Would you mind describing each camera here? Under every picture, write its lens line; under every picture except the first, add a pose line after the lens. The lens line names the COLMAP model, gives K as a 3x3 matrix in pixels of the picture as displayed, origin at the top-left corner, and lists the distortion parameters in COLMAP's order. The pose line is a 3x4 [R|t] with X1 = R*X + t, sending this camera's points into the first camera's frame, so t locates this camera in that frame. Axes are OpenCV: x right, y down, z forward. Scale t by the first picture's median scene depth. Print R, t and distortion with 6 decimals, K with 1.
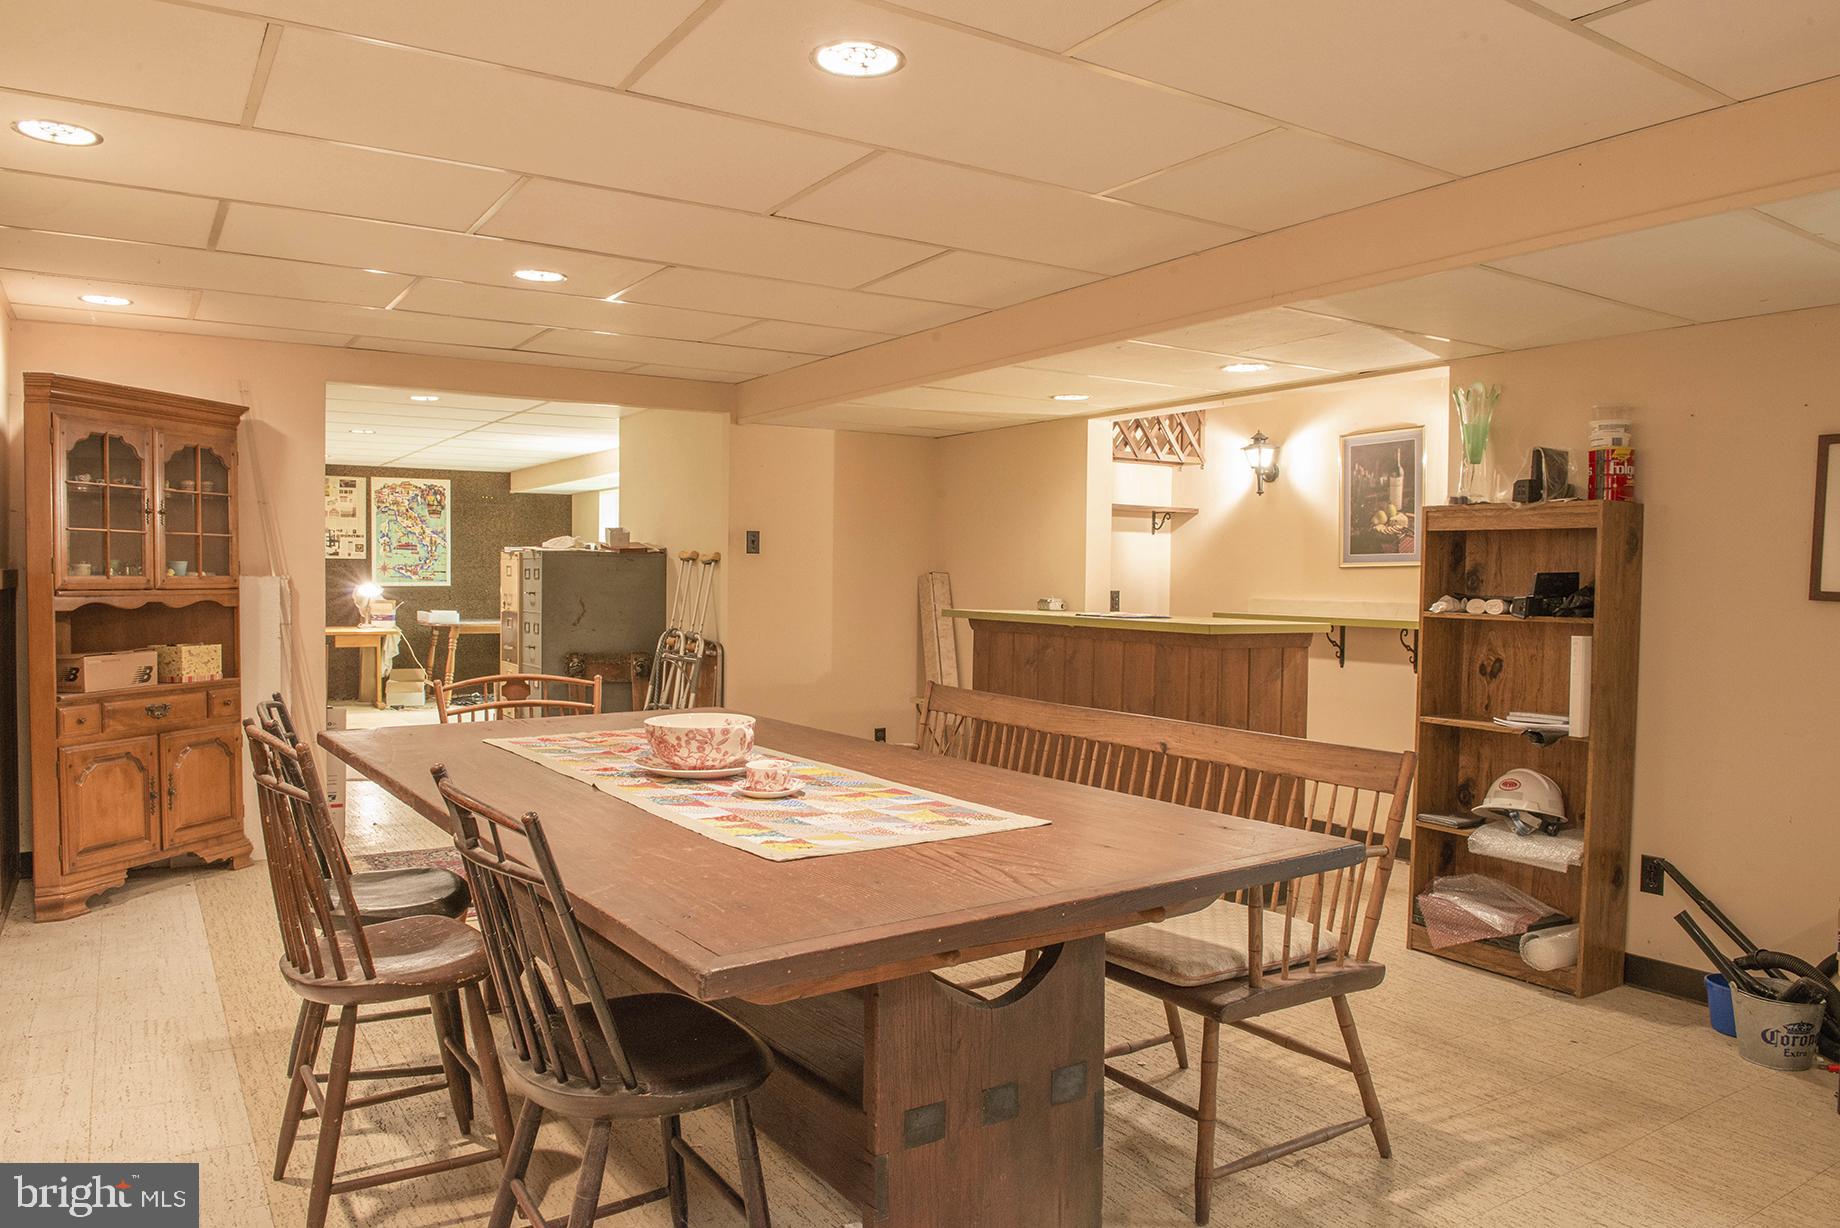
lens RADIAL K [[1252.2, 0, 915.3], [0, 1252.2, 614.0], [0, 0, 1]] dist [-0.049425, -0.006878]
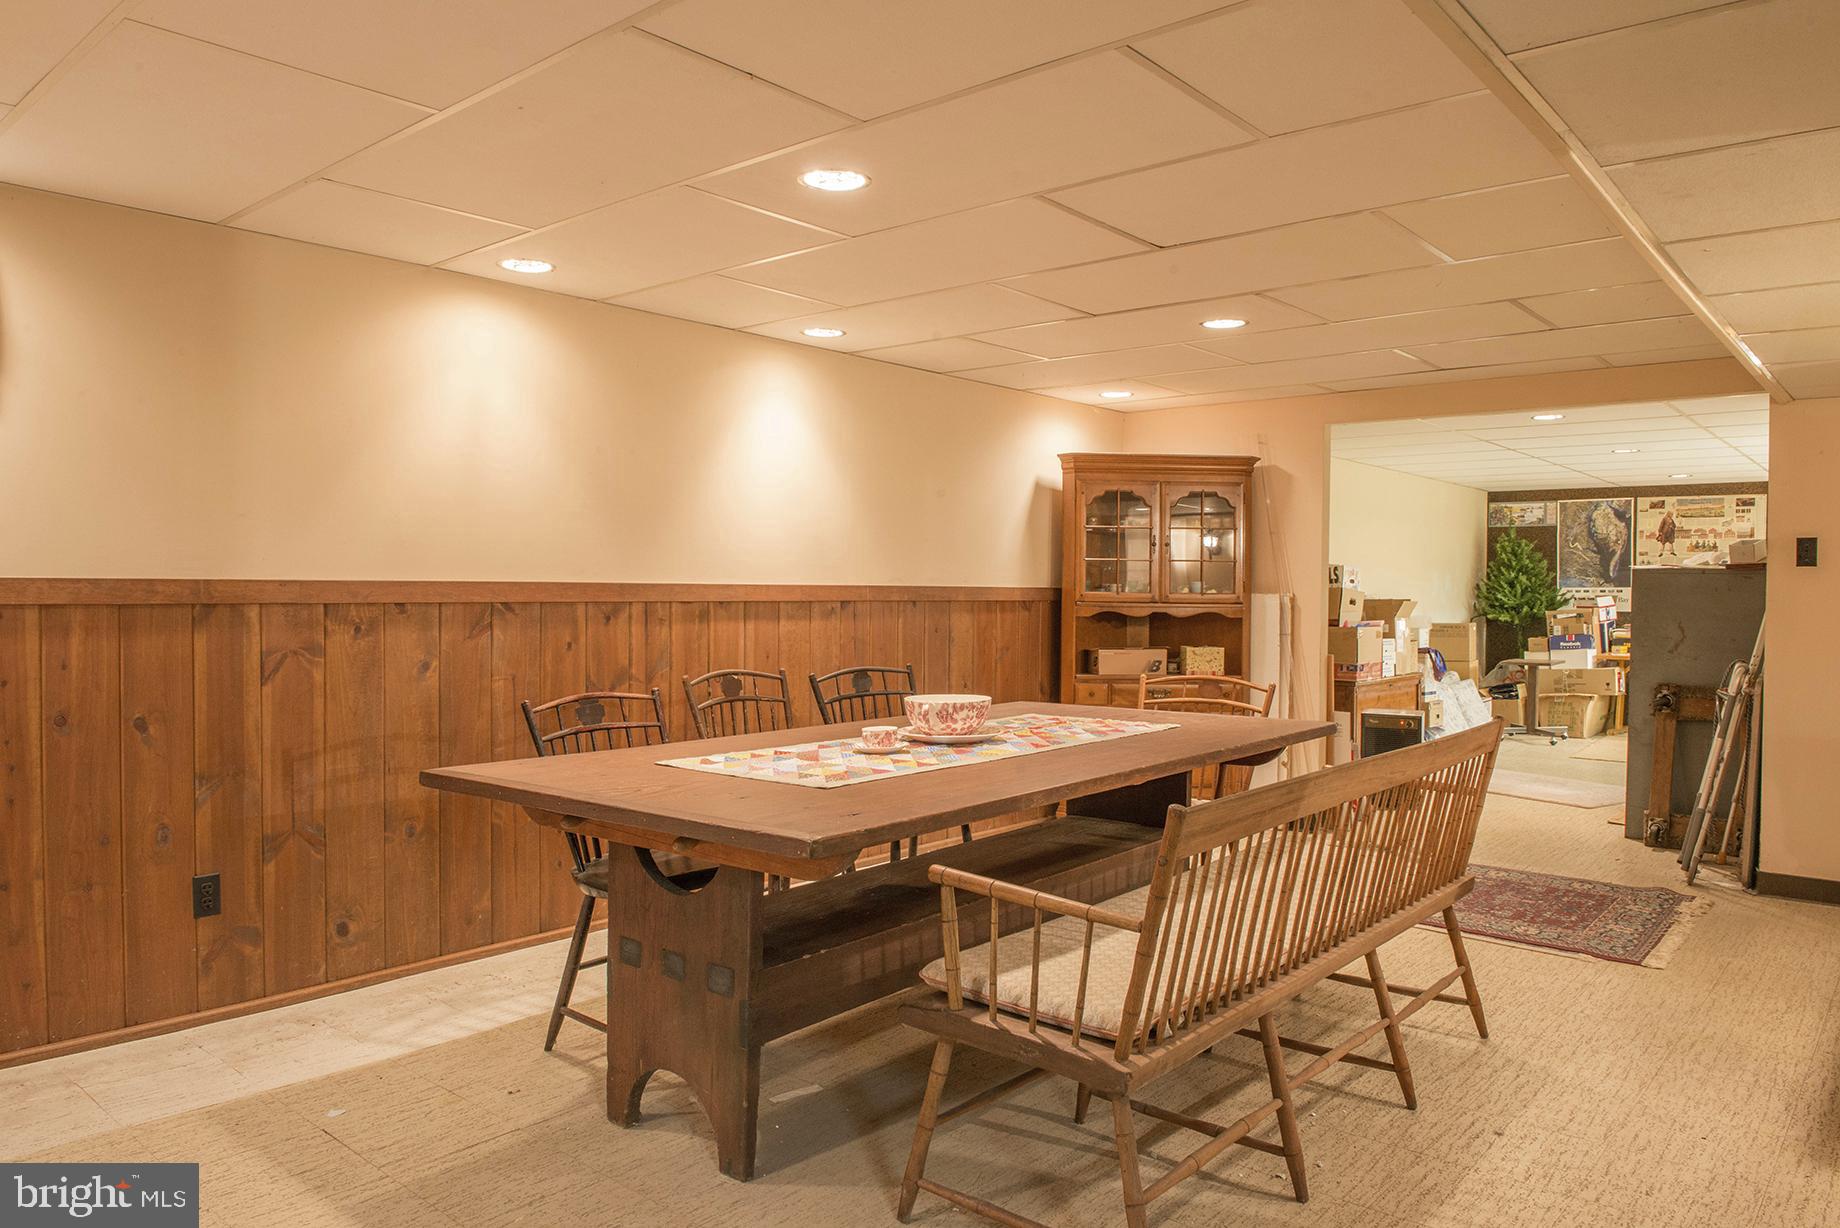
lens RADIAL K [[1252.2, 0, 917.1], [0, 1252.2, 610.9], [0, 0, 1]] dist [-0.049425, -0.006878]
pose [[0.288511, 0.008733, -0.957437, 0.580918], [-0.035688, 0.999362, -0.001639, 0.000382], [0.956811, 0.034642, 0.288638, 0.342242]]
